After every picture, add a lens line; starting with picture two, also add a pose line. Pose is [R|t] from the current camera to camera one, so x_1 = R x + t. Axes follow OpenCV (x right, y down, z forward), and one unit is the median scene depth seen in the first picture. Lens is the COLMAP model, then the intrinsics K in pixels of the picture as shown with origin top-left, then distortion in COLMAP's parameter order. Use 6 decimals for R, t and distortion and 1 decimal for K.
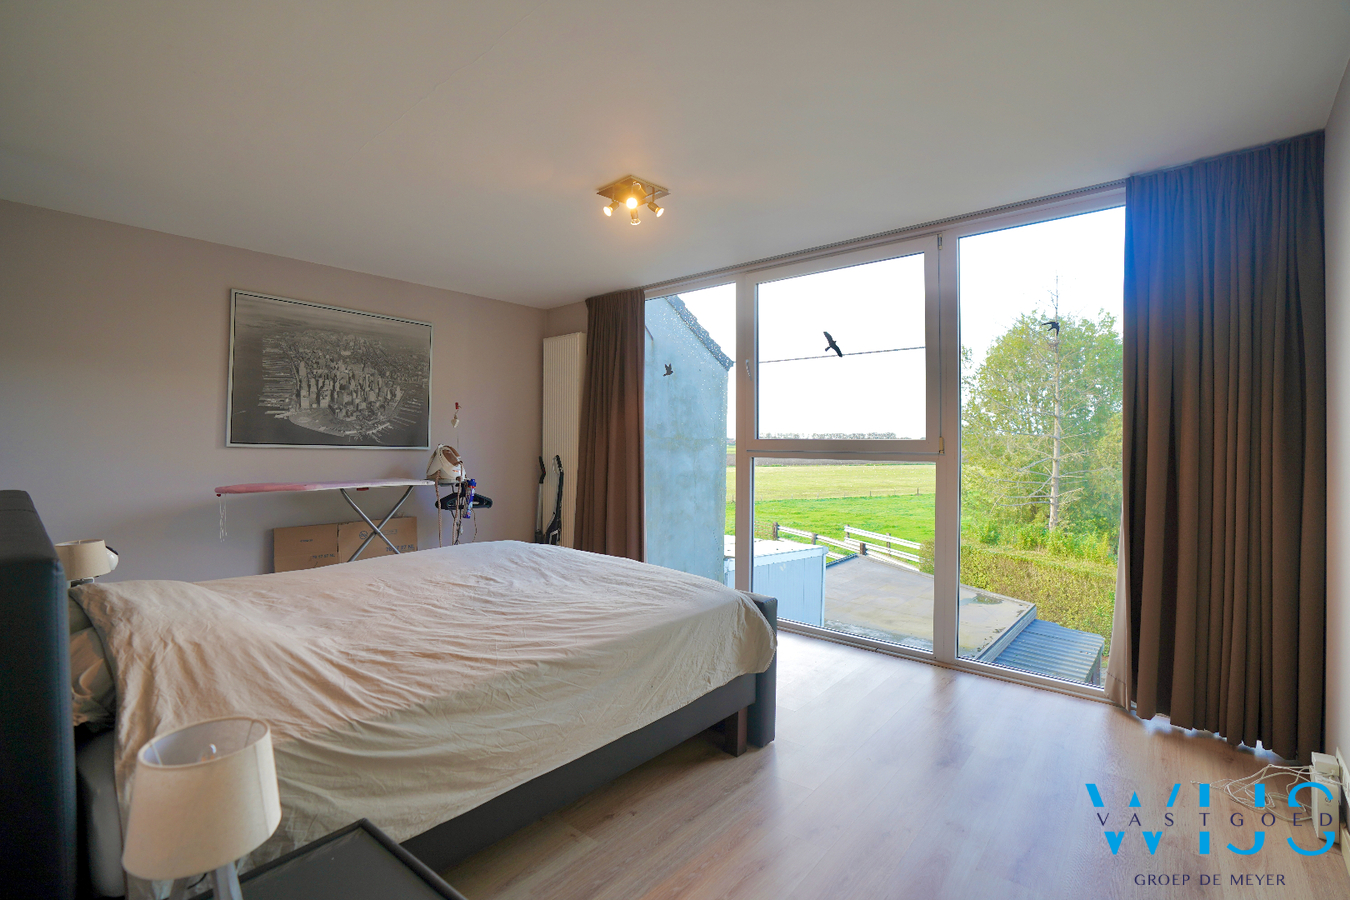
lens RADIAL K [[621.5, 0, 675.0], [0, 621.5, 443.7], [0, 0, 1]] dist [-0.036229, 0.000222]
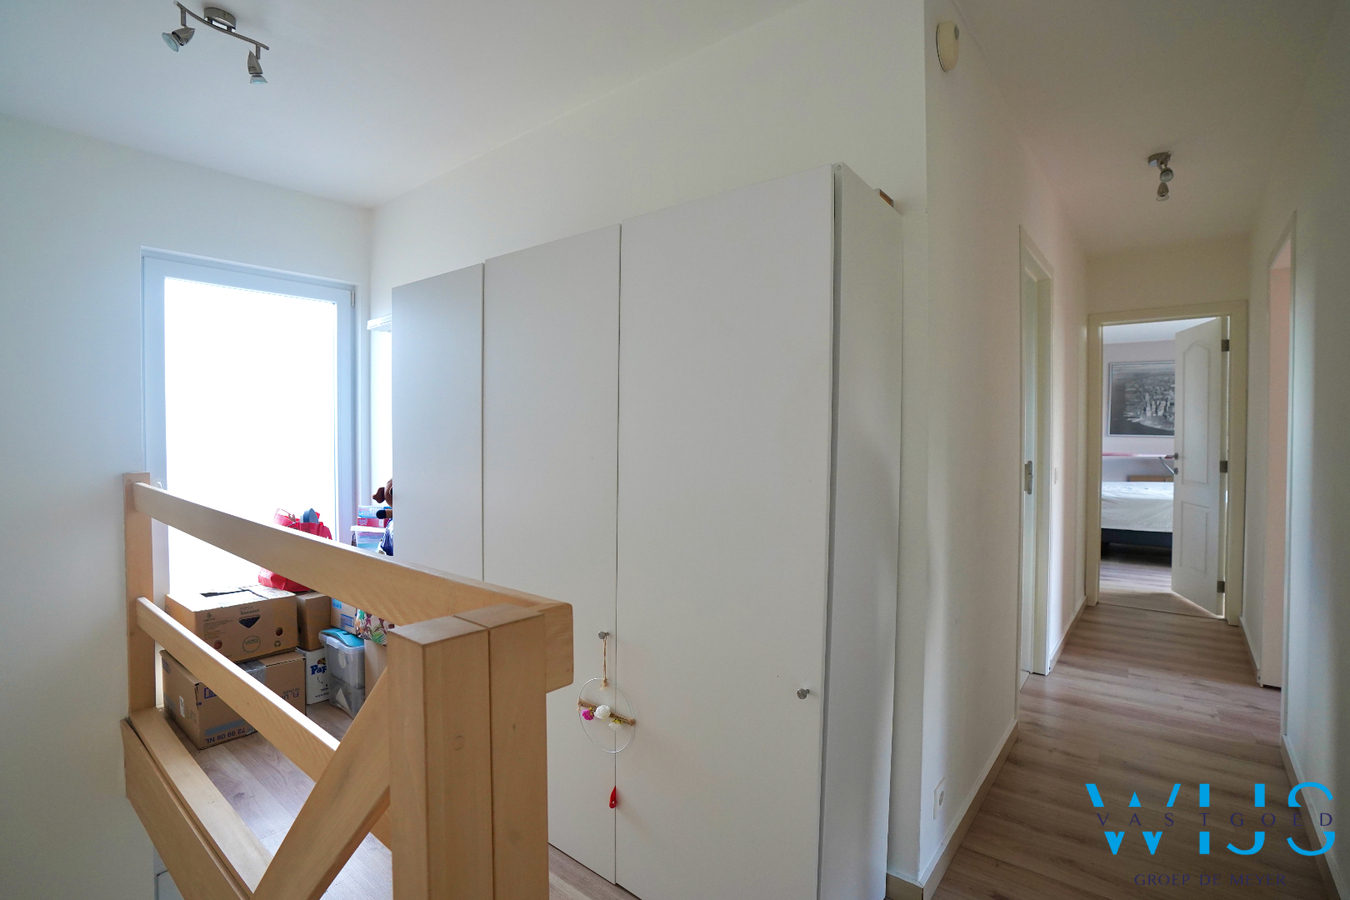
lens RADIAL K [[621.5, 0, 675.0], [0, 621.5, 443.7], [0, 0, 1]] dist [-0.036229, 0.000222]
pose [[0.044009, 0.007754, -0.999001, 1.300552], [-0.005522, 0.999956, 0.007519, 0.023885], [0.999016, 0.005186, 0.044050, -0.615412]]
